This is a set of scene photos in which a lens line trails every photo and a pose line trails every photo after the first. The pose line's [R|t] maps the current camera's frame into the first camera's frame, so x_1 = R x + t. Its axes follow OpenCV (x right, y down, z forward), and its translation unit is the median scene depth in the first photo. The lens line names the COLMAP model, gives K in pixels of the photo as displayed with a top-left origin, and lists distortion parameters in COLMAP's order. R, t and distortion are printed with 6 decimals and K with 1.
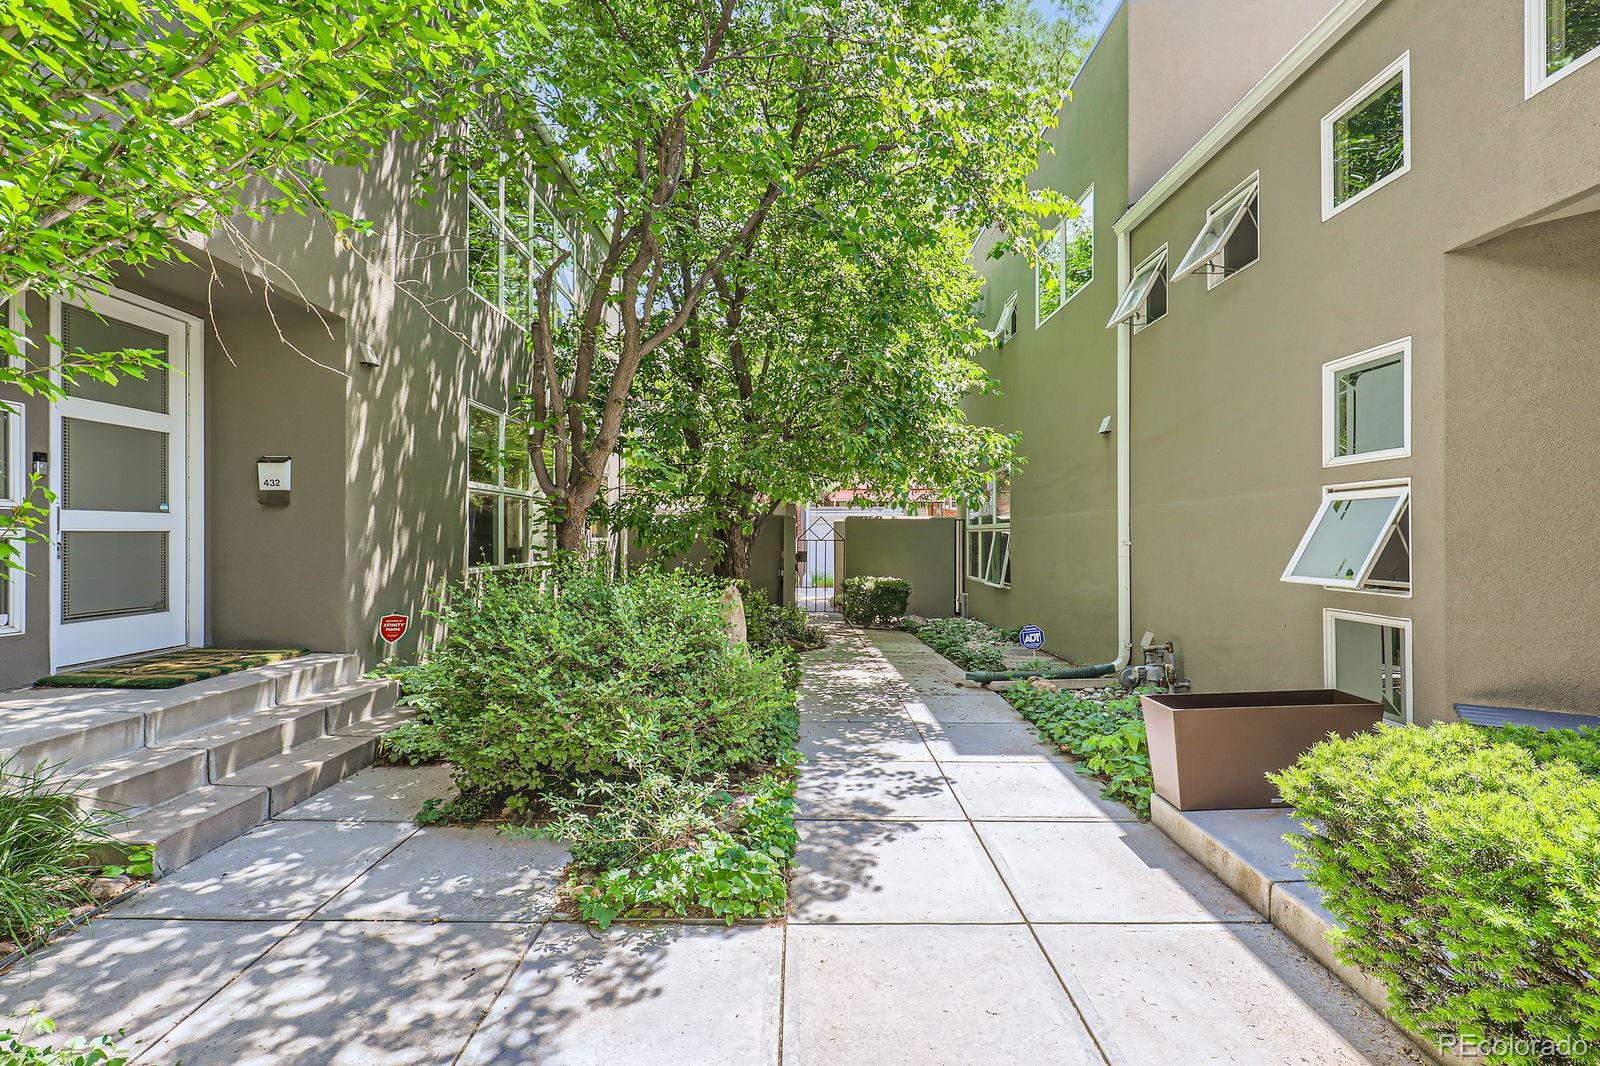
lens RADIAL K [[722.7, 0, 804.3], [0, 722.7, 532.7], [0, 0, 1]] dist [0.001761, -0.002171]
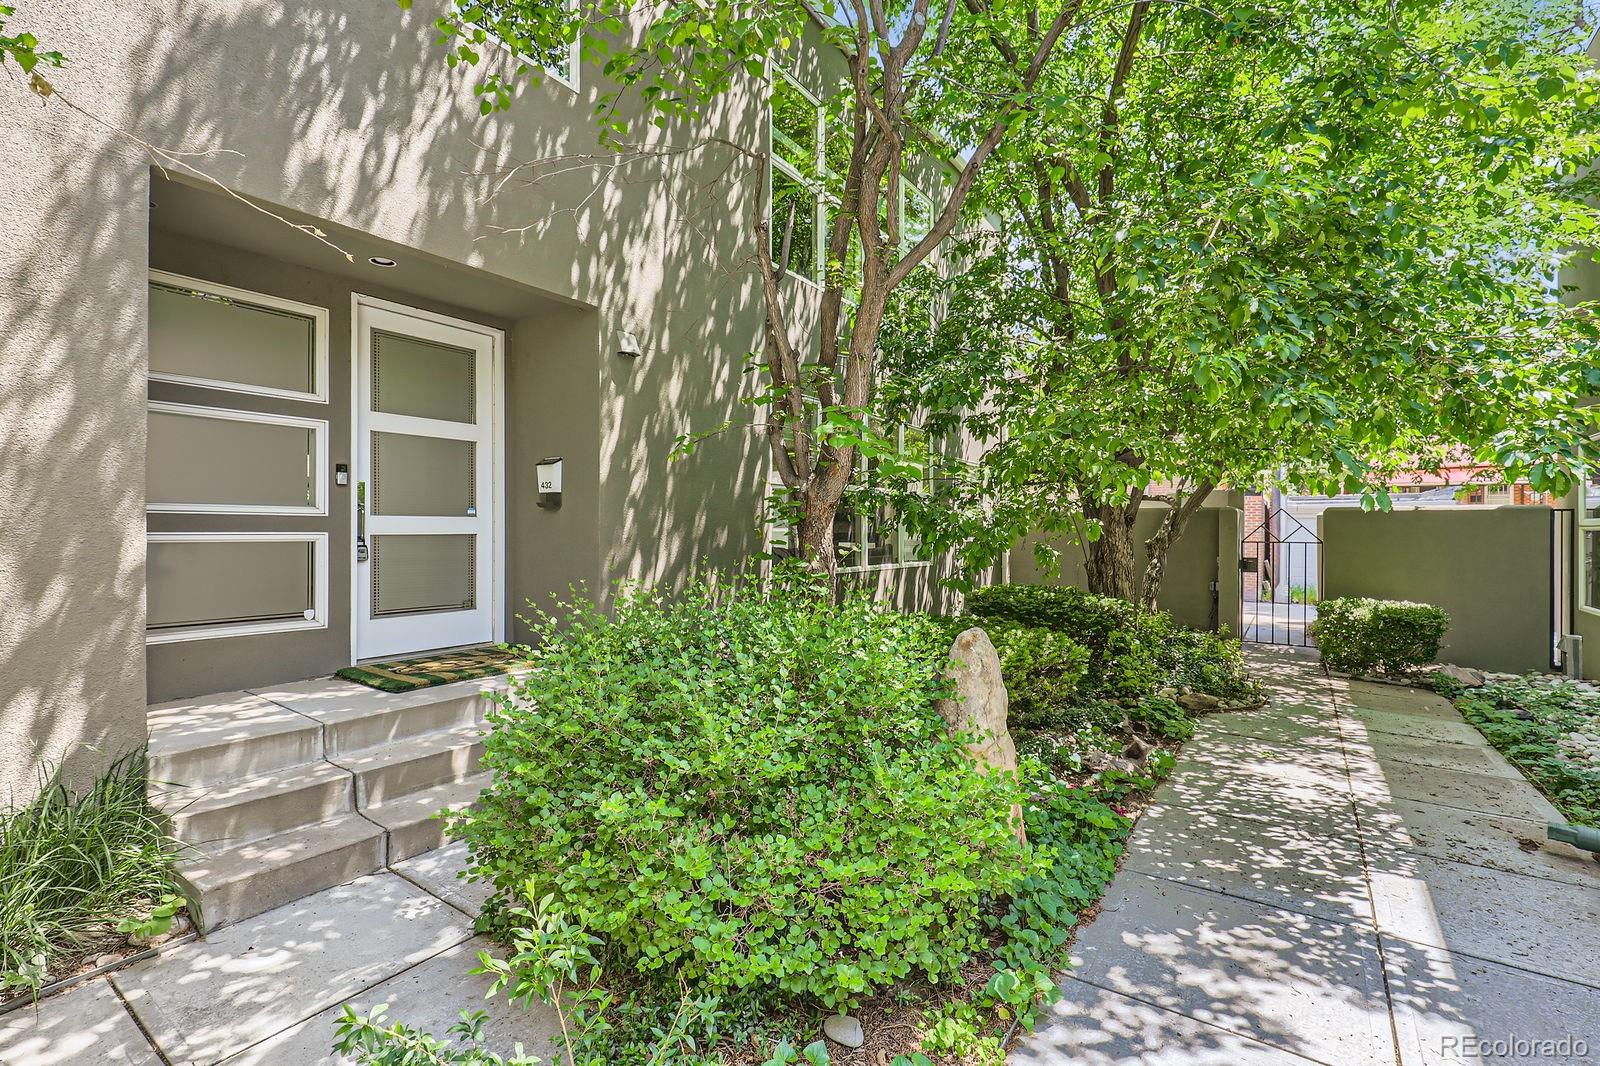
lens RADIAL K [[722.7, 0, 791.9], [0, 722.7, 530.8], [0, 0, 1]] dist [0.001761, -0.002171]
pose [[0.814453, 0.001841, -0.580227, 0.107218], [-0.000039, 0.999995, 0.003119, -0.009433], [0.580230, -0.002518, 0.814449, 0.364689]]
